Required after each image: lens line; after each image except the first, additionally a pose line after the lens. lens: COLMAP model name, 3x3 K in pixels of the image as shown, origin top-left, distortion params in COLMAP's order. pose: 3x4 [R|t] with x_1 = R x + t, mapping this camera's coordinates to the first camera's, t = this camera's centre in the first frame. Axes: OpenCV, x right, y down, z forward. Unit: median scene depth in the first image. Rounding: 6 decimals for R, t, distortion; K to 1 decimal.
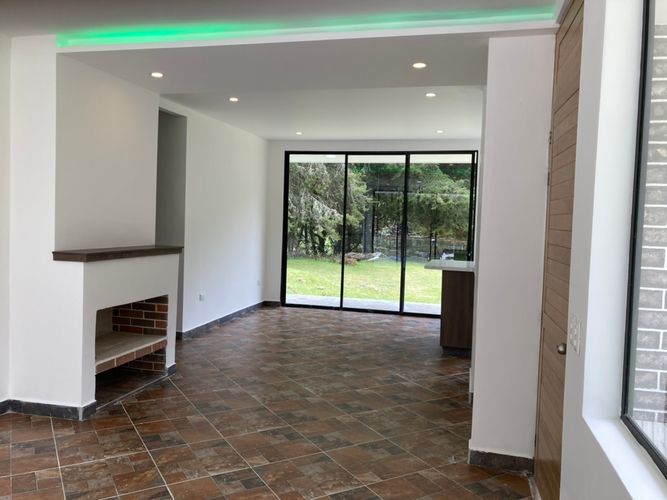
lens RADIAL K [[541.0, 0, 333.5], [0, 541.0, 250.0], [0, 0, 1]] dist [0.044741, -0.006894]
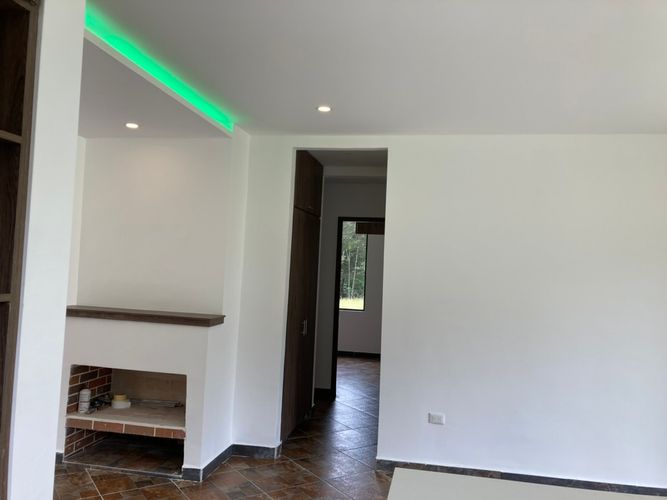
lens RADIAL K [[541.0, 0, 333.5], [0, 541.0, 250.0], [0, 0, 1]] dist [0.044741, -0.006894]
pose [[0.066834, -0.062467, -0.995807, 0.668195], [-0.103345, 0.992237, -0.069179, -0.089070], [0.992398, 0.107535, 0.059860, 1.400071]]
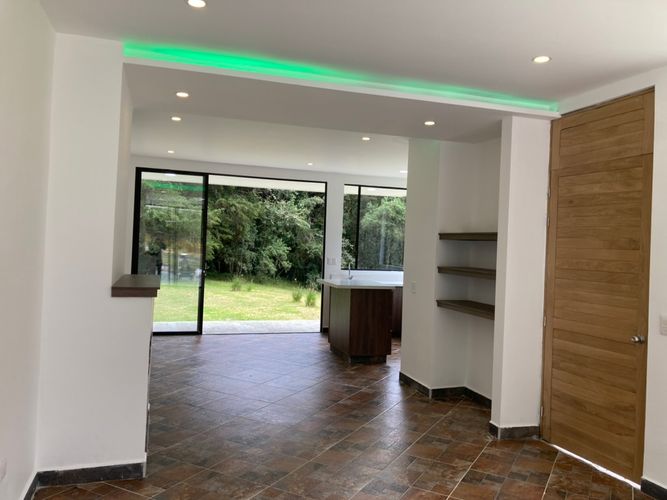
lens RADIAL K [[541.0, 0, 333.5], [0, 541.0, 250.0], [0, 0, 1]] dist [0.044741, -0.006894]
pose [[0.852818, -0.003093, 0.522199, -0.502073], [0.018715, 0.999521, -0.024644, -0.020748], [-0.521872, 0.030790, 0.852468, 0.059260]]
